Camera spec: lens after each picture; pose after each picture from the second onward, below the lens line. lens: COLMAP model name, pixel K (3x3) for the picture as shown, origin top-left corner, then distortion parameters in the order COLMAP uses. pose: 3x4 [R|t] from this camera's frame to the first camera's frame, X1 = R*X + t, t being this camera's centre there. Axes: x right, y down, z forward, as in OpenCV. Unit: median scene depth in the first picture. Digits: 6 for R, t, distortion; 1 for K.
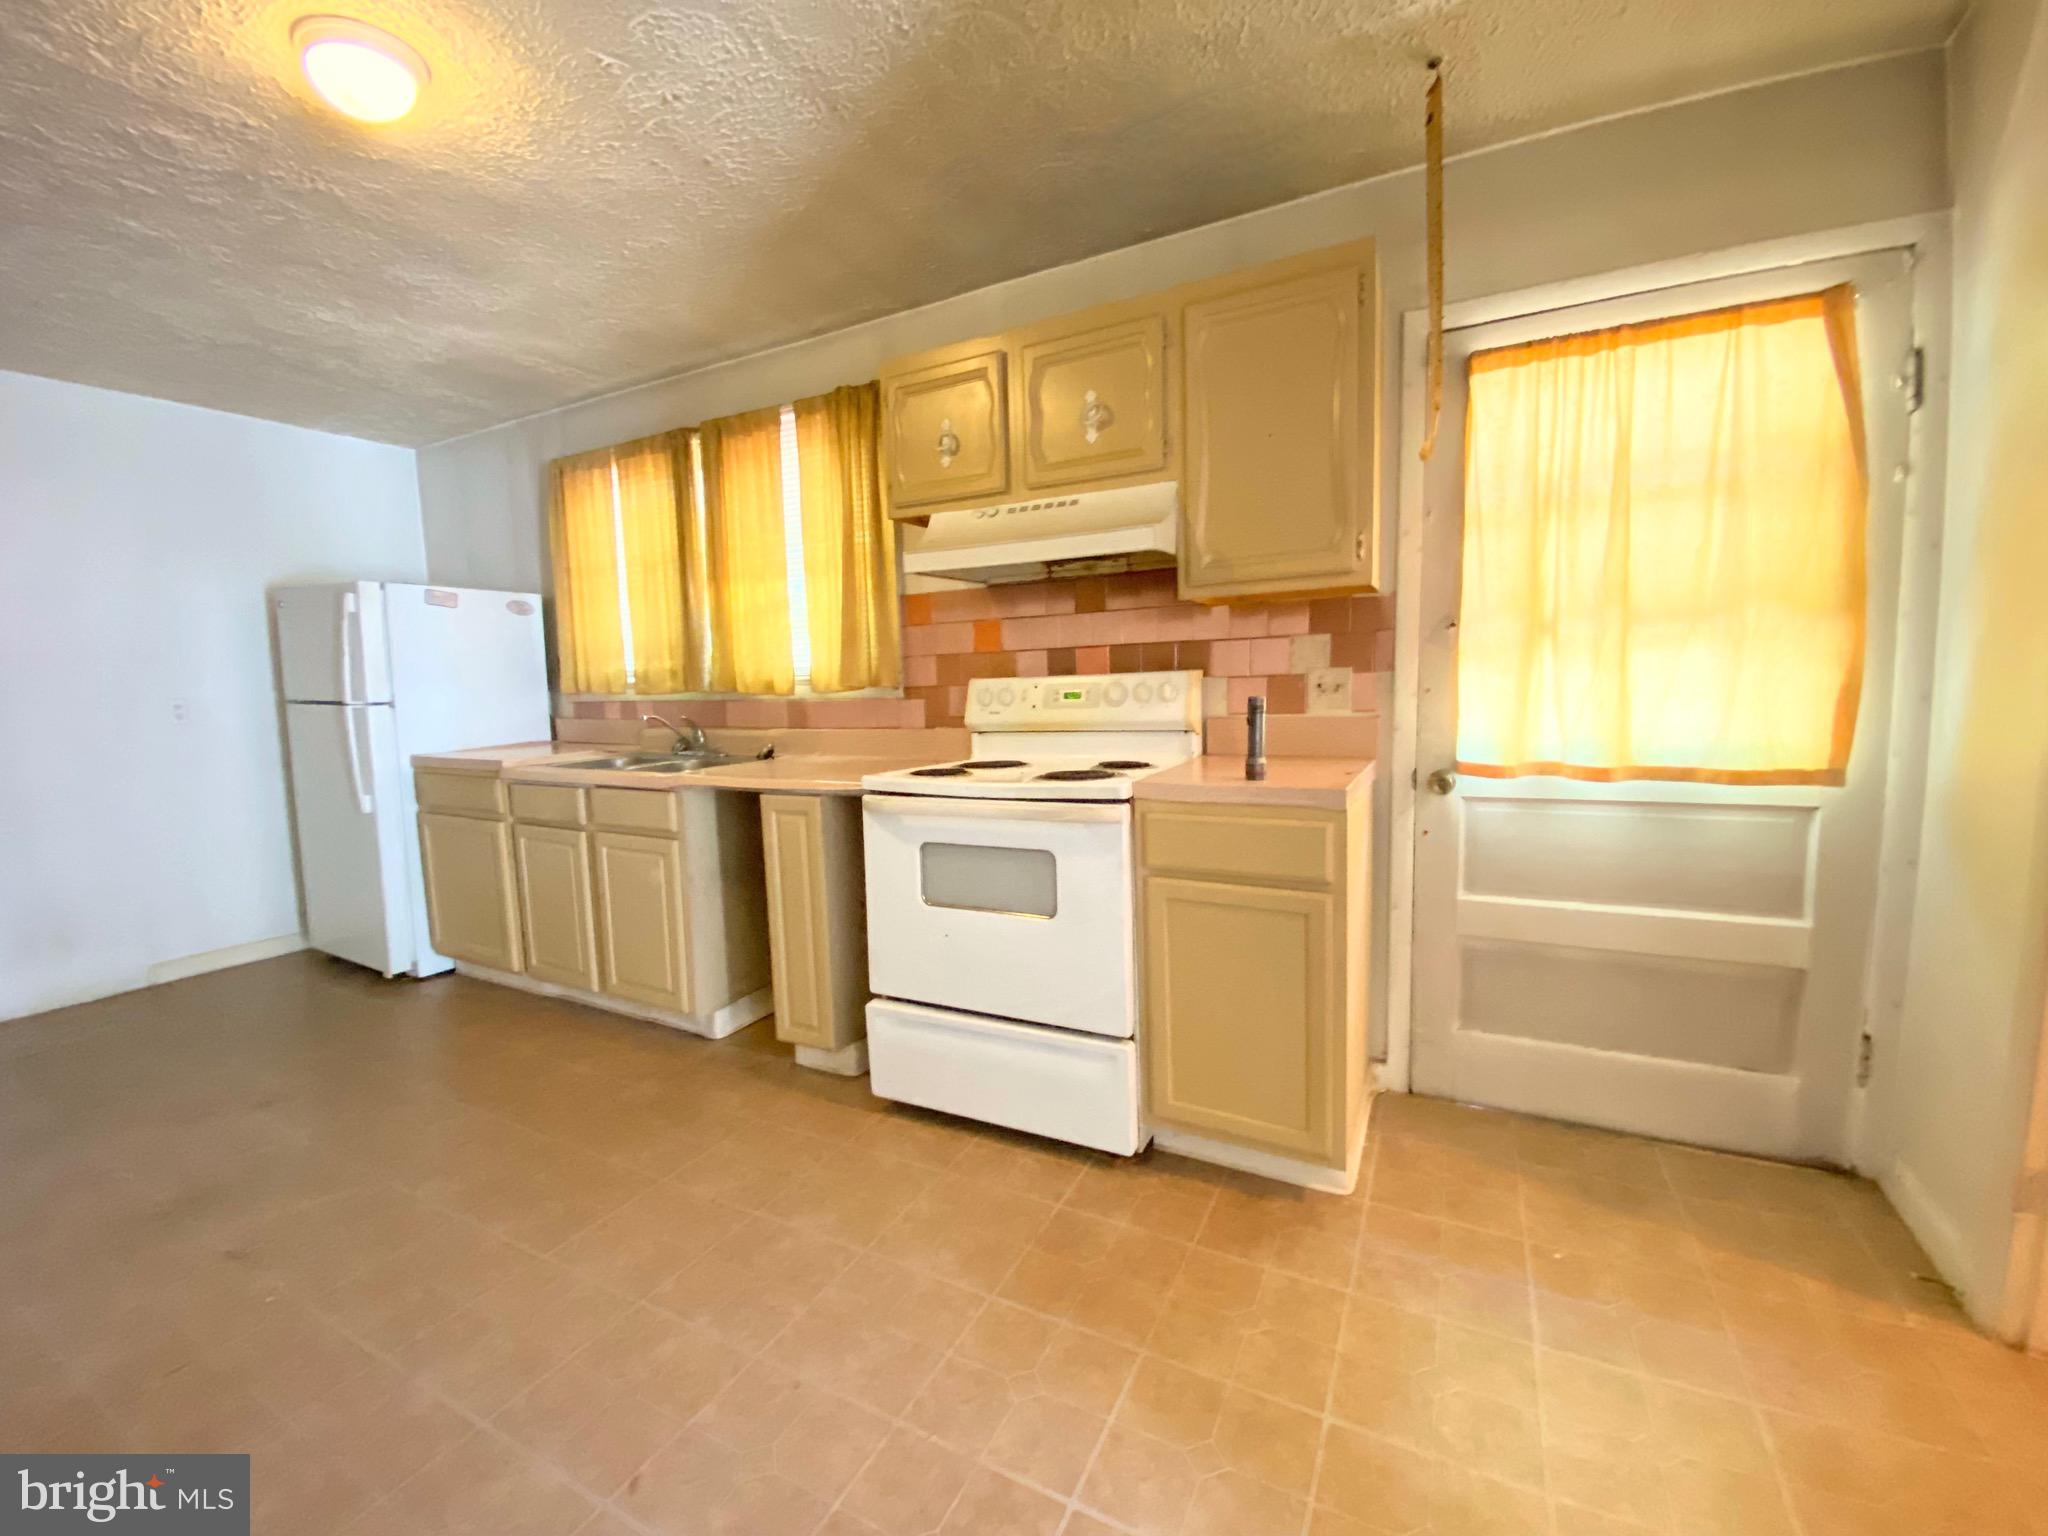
lens RADIAL K [[836.3, 0, 1017.9], [0, 836.3, 764.0], [0, 0, 1]] dist [0.054156, -0.043994]
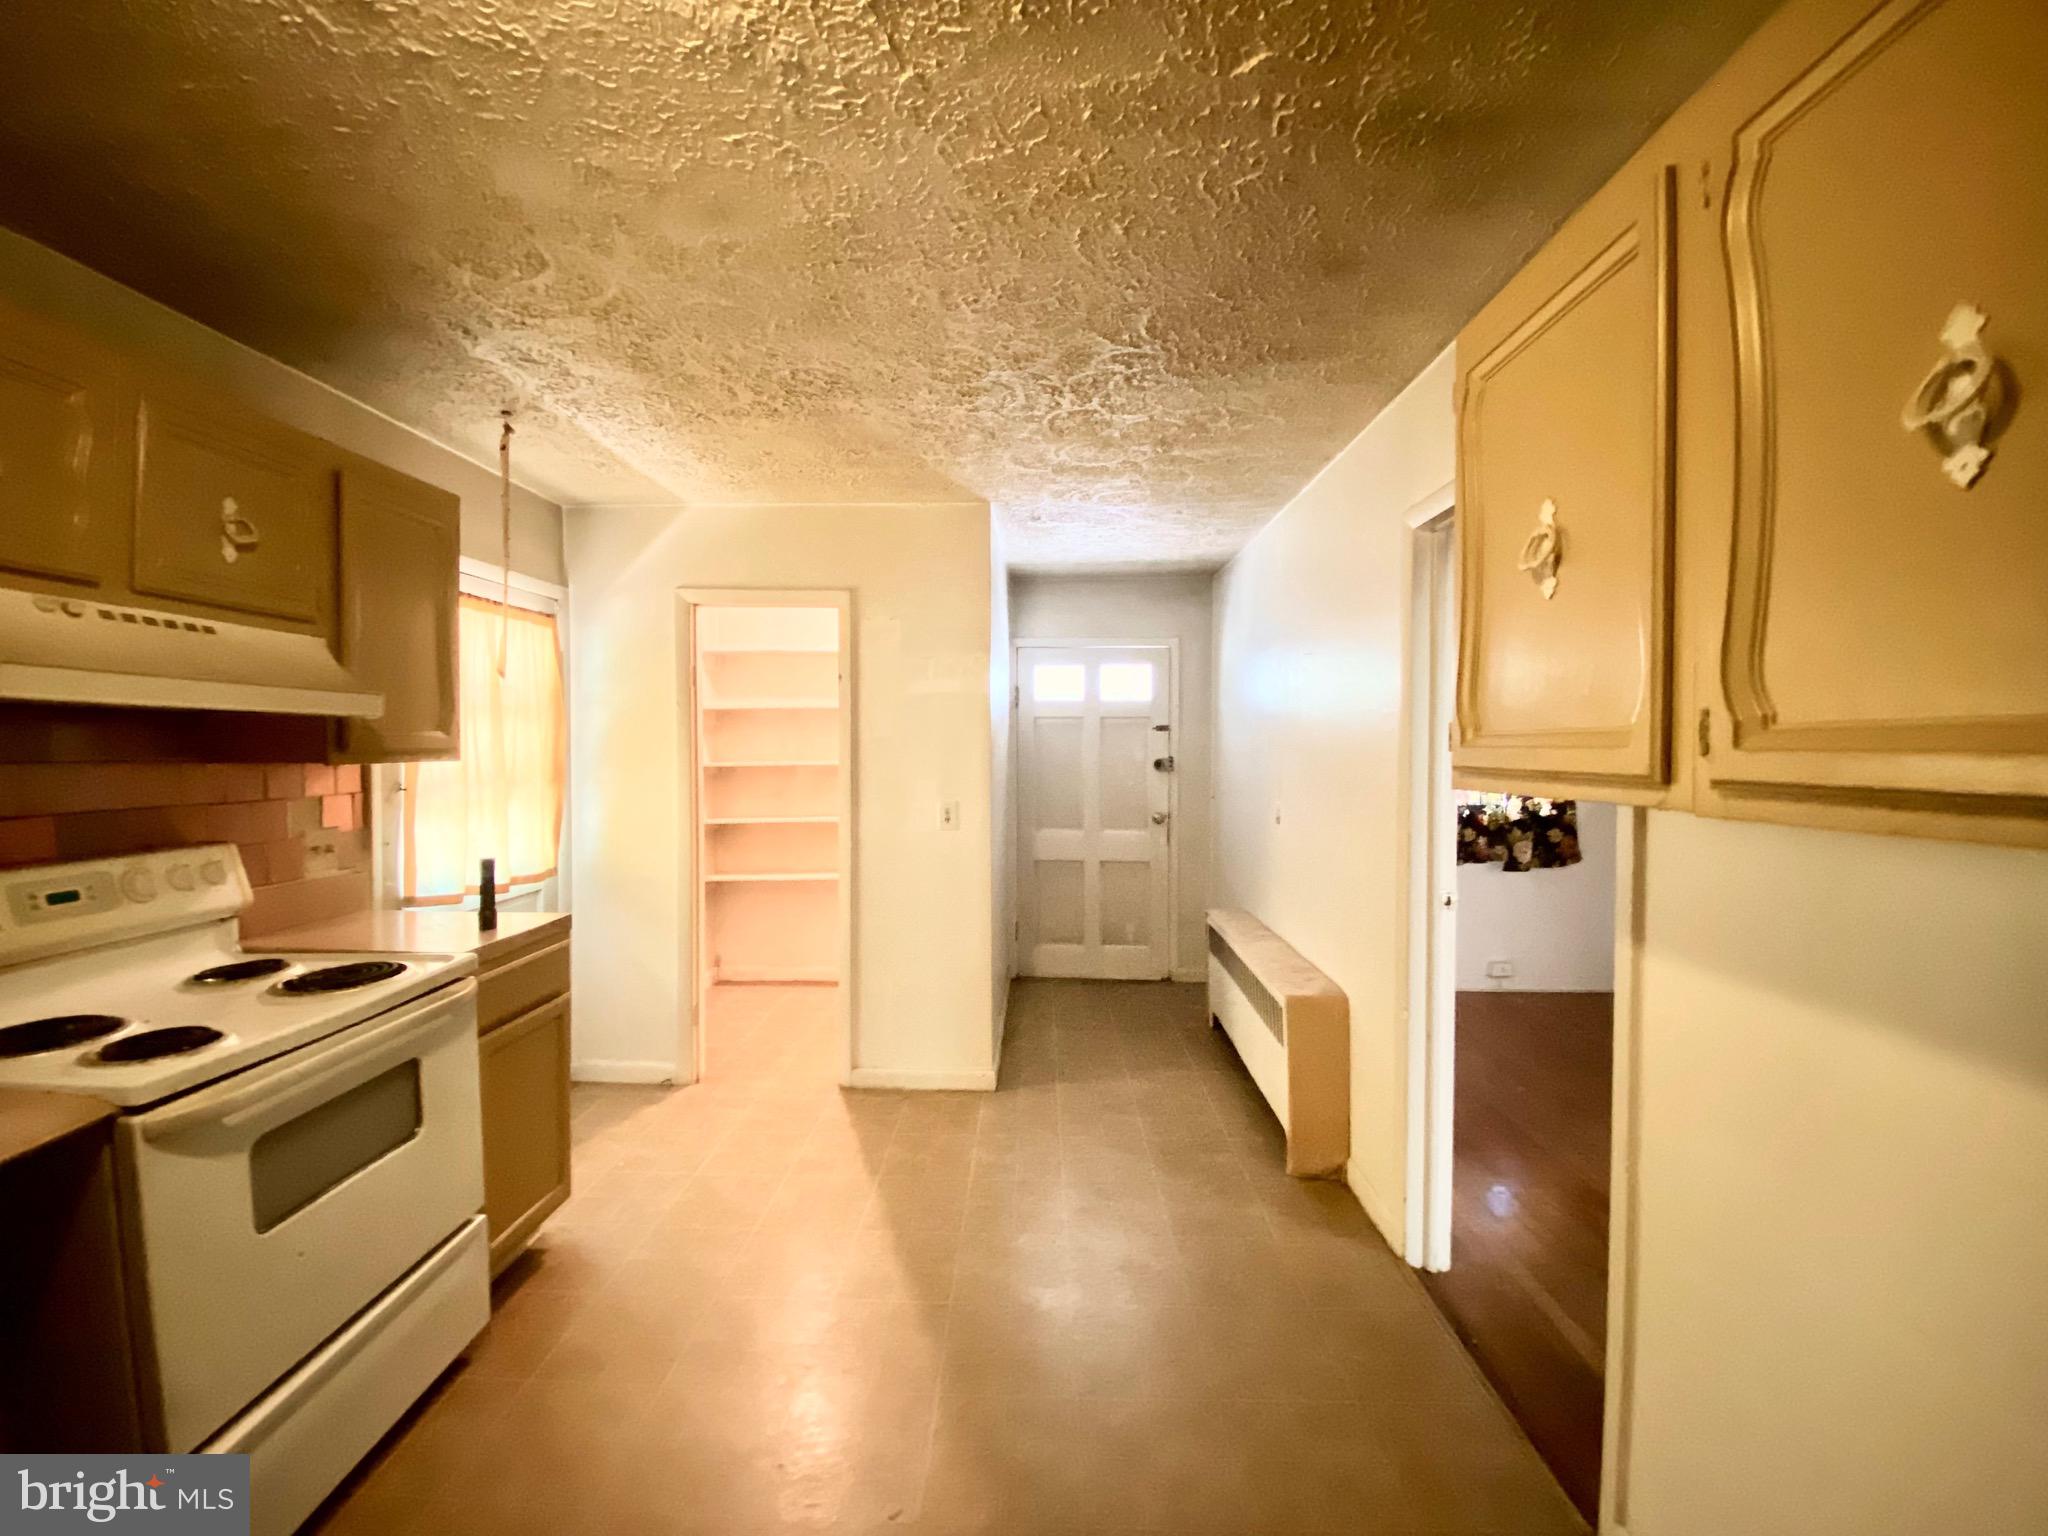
lens RADIAL K [[836.3, 0, 1017.9], [0, 836.3, 764.0], [0, 0, 1]] dist [0.054156, -0.043994]
pose [[-0.437450, 0.004948, 0.899229, -0.848233], [0.103033, 0.993675, 0.044655, -0.141447], [-0.893321, 0.112185, -0.435193, 0.646424]]
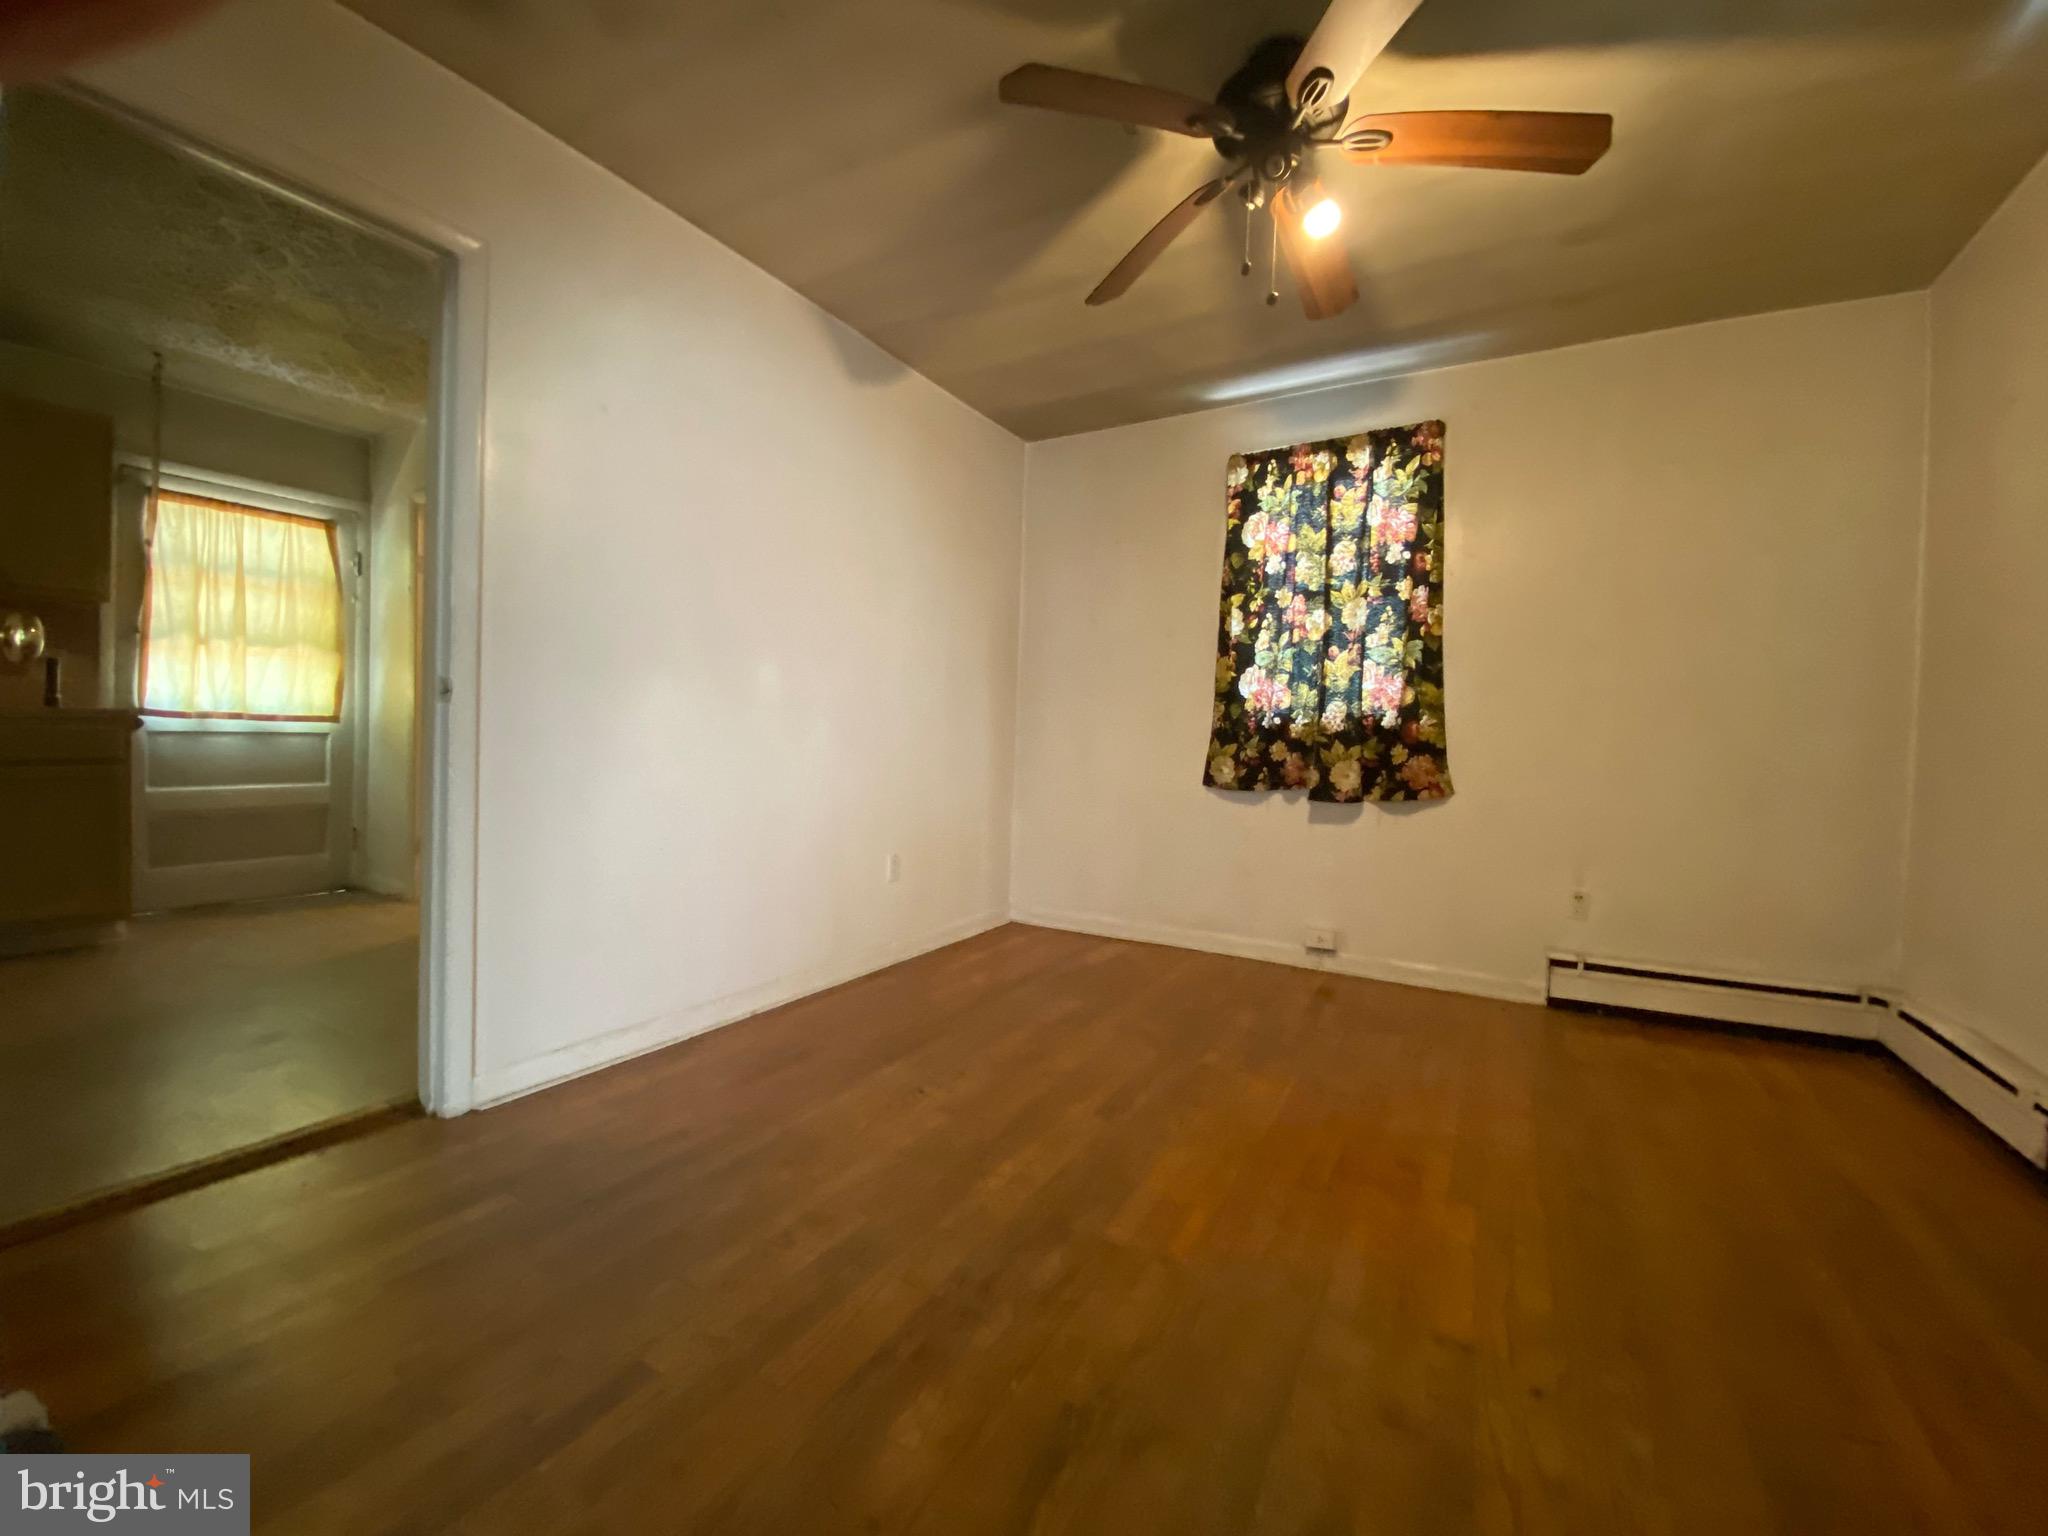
lens RADIAL K [[836.3, 0, 1017.9], [0, 836.3, 764.0], [0, 0, 1]] dist [0.054156, -0.043994]
pose [[0.051385, 0.000034, 0.998679, -0.996136], [0.072048, 0.997394, -0.003741, 0.216366], [-0.996077, 0.072146, 0.051249, -0.771134]]
